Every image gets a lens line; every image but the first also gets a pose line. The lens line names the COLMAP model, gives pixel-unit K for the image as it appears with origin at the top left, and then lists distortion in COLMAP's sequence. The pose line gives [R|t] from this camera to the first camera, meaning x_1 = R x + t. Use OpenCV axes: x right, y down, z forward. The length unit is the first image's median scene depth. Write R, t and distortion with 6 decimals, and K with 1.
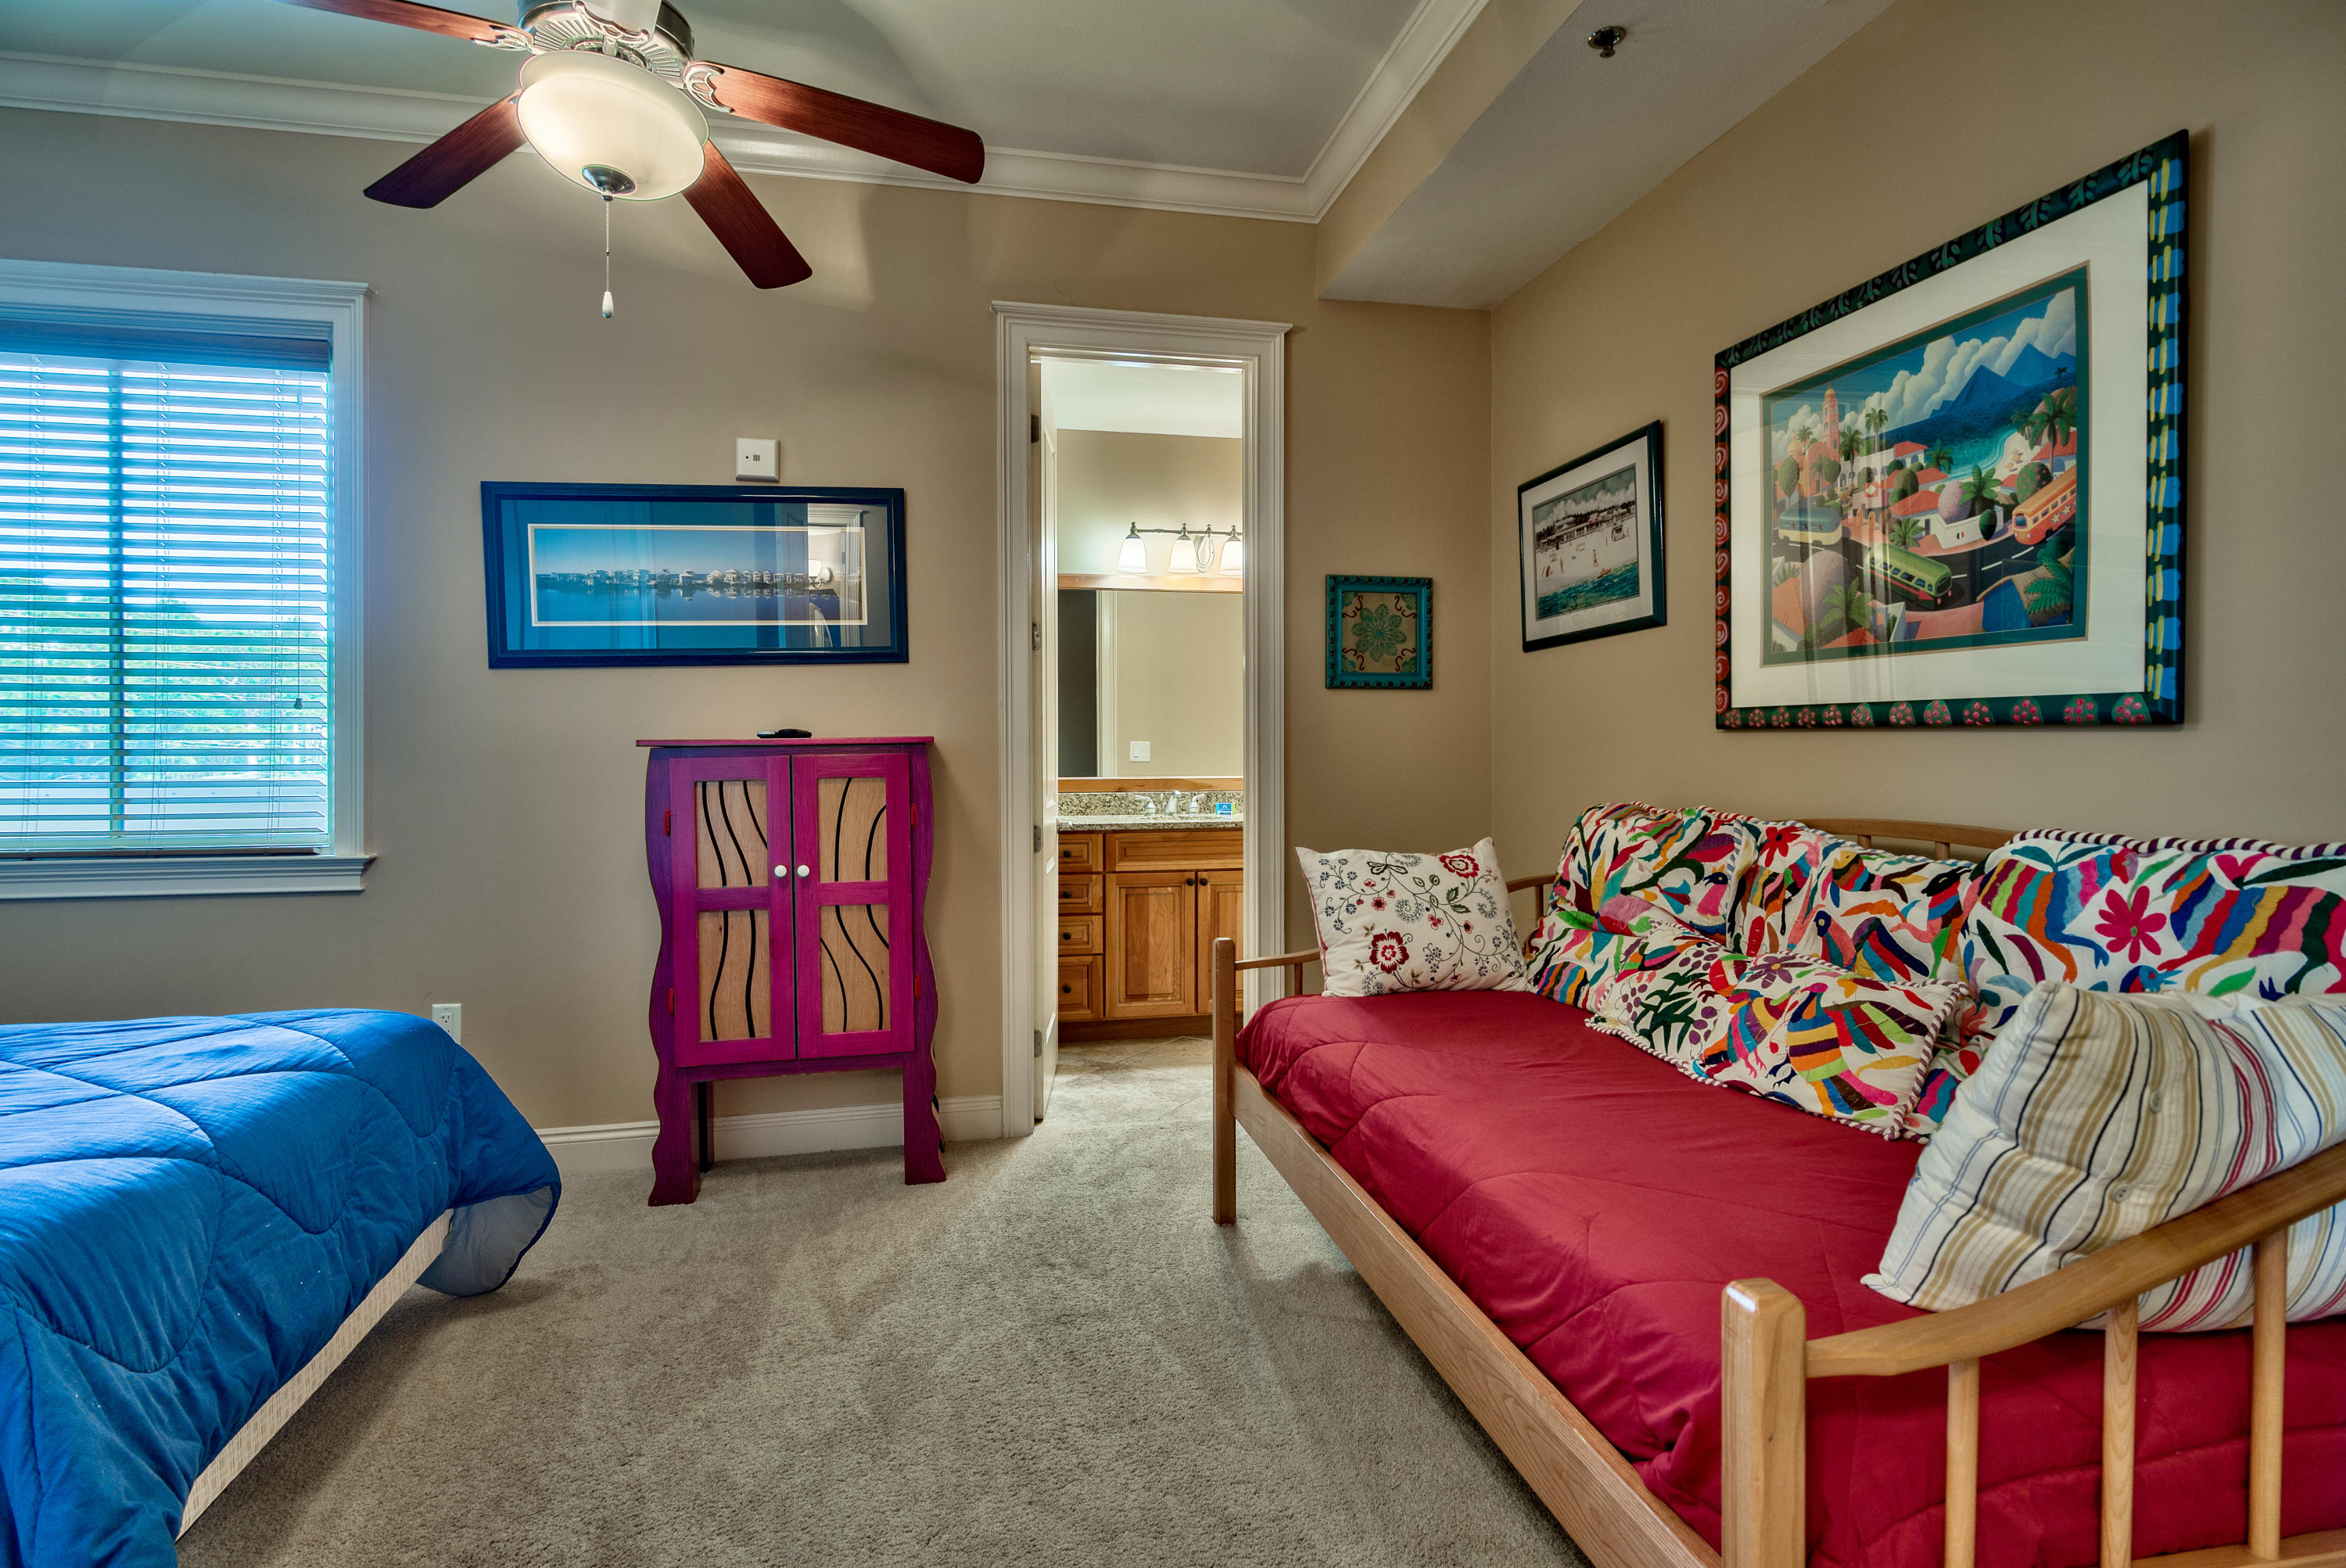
lens RADIAL K [[1151.3, 0, 1159.7], [0, 1151.3, 774.6], [0, 0, 1]] dist [-0.001880, -0.000931]
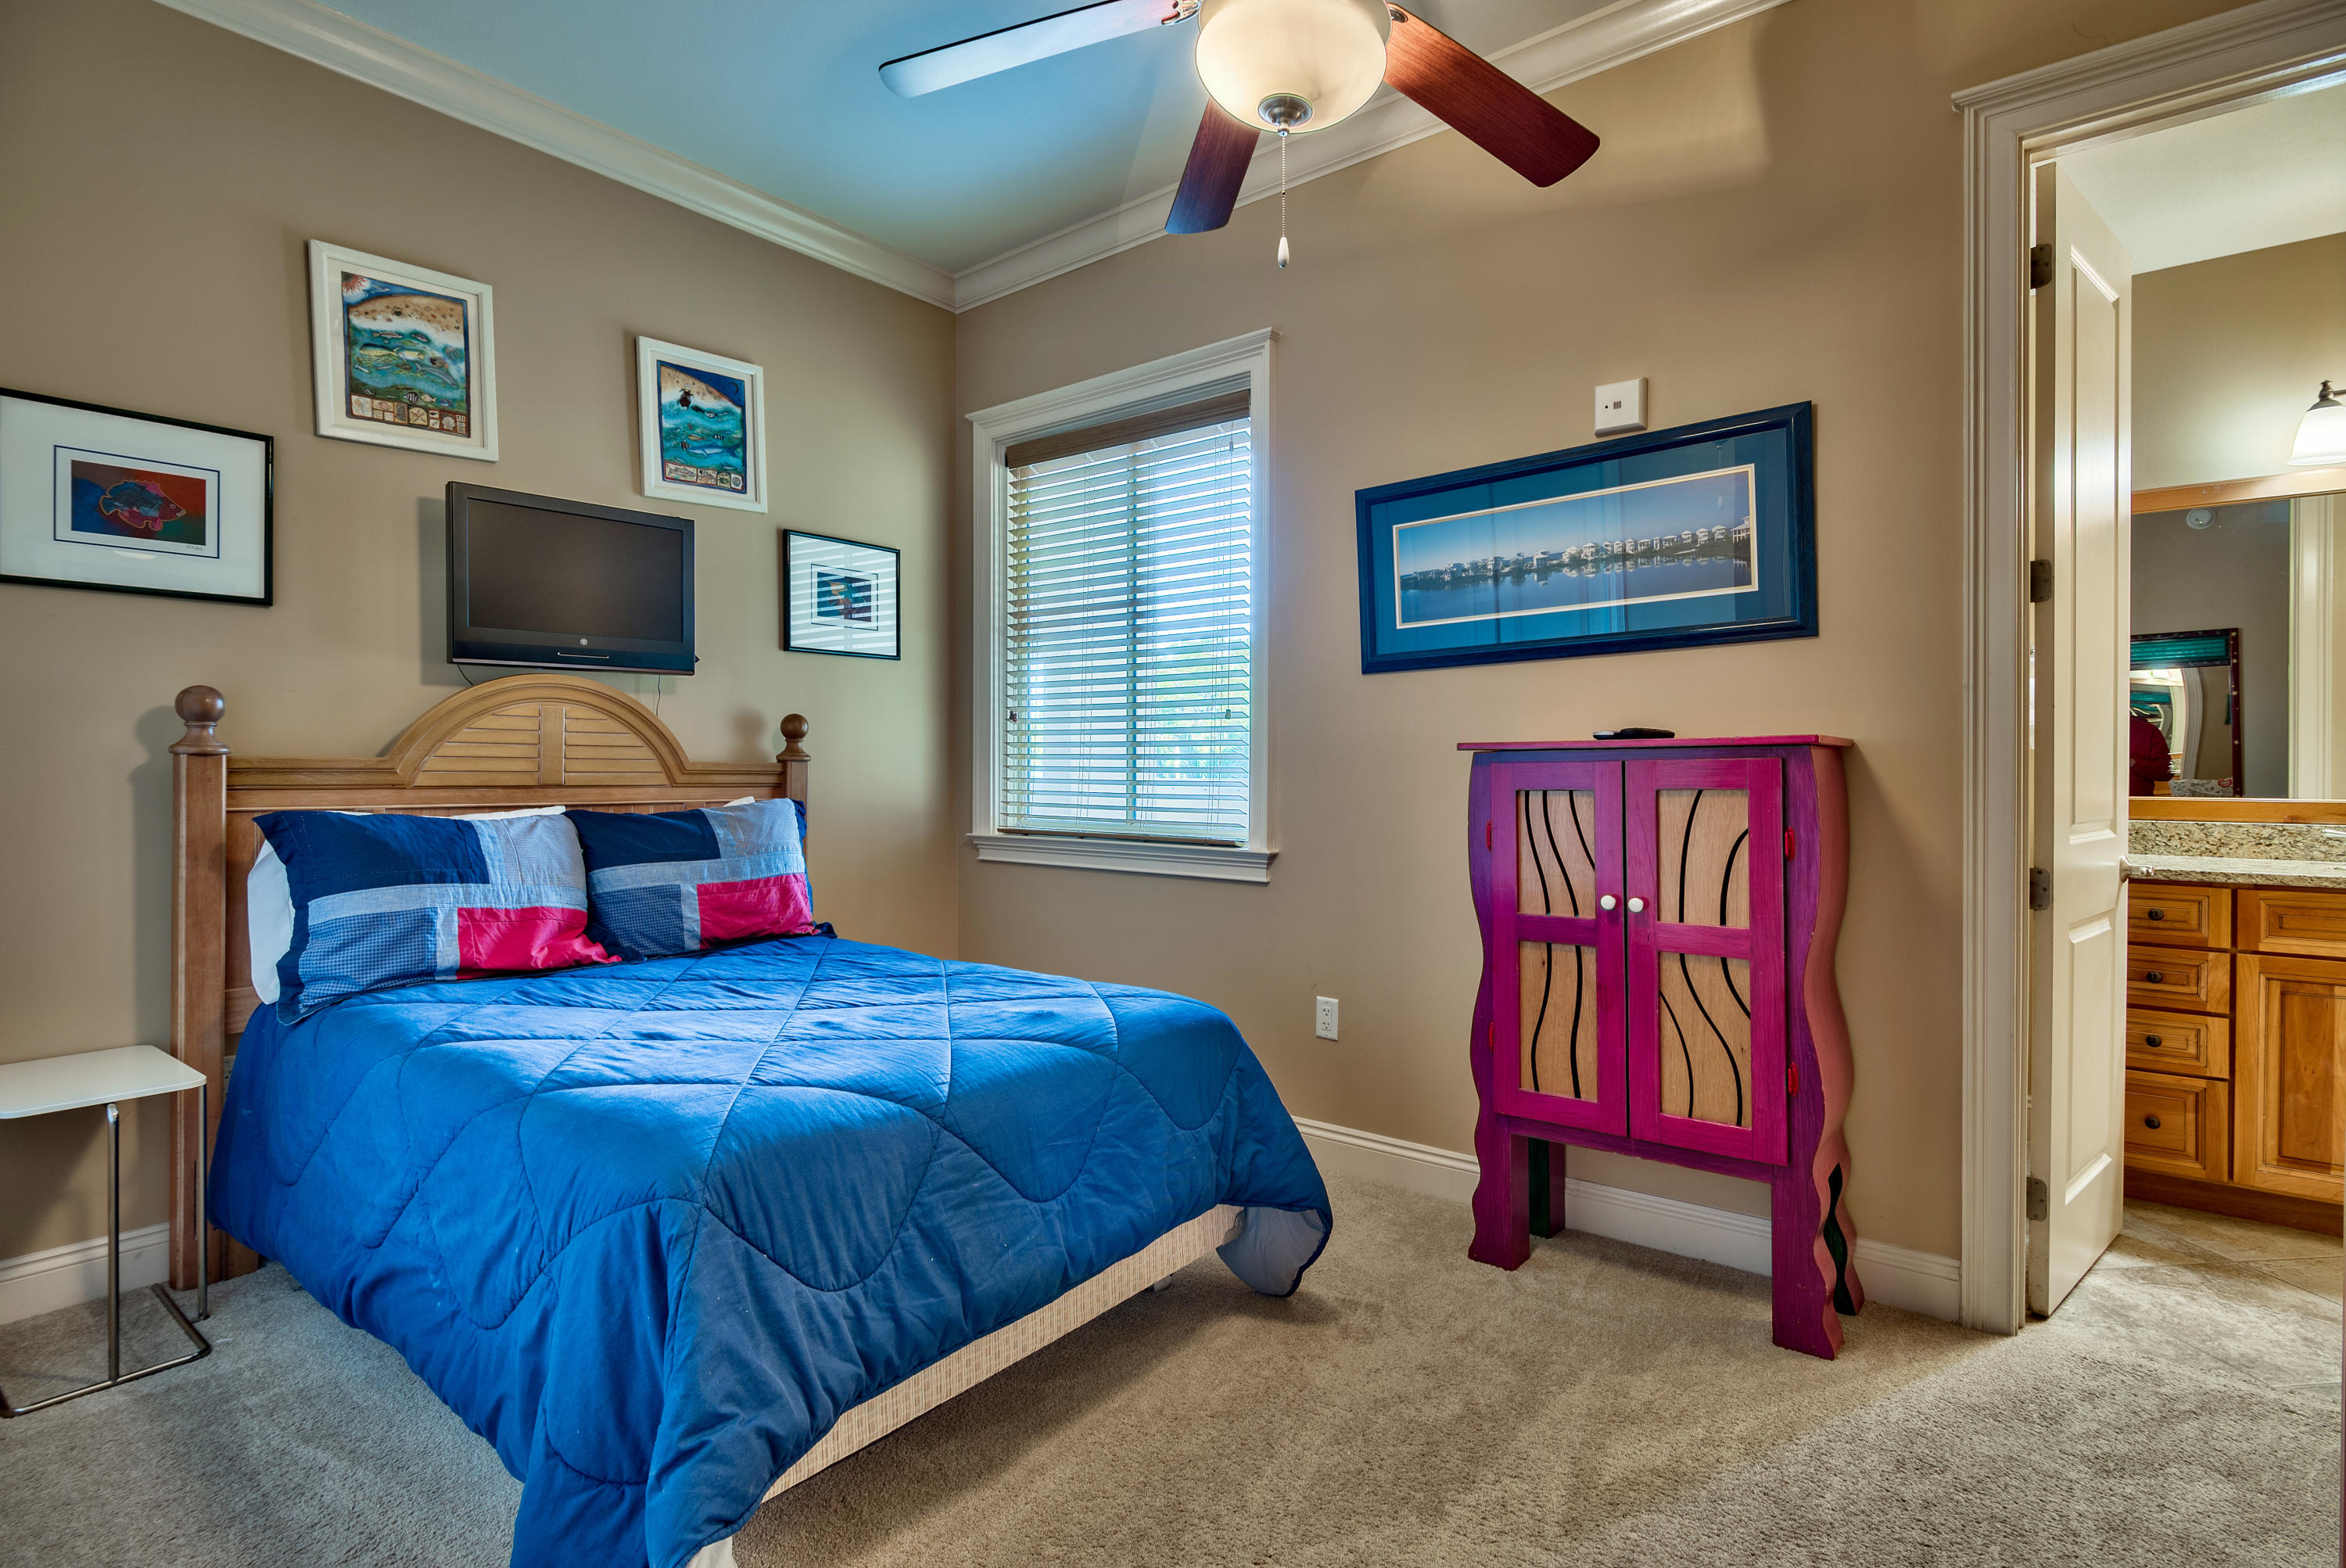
lens RADIAL K [[1151.3, 0, 1178.5], [0, 1151.3, 776.0], [0, 0, 1]] dist [-0.001880, -0.000931]
pose [[0.635306, 0.012743, -0.772155, 0.103012], [-0.017165, 0.999850, 0.002378, -0.002079], [0.772070, 0.011744, 0.635429, 0.239623]]
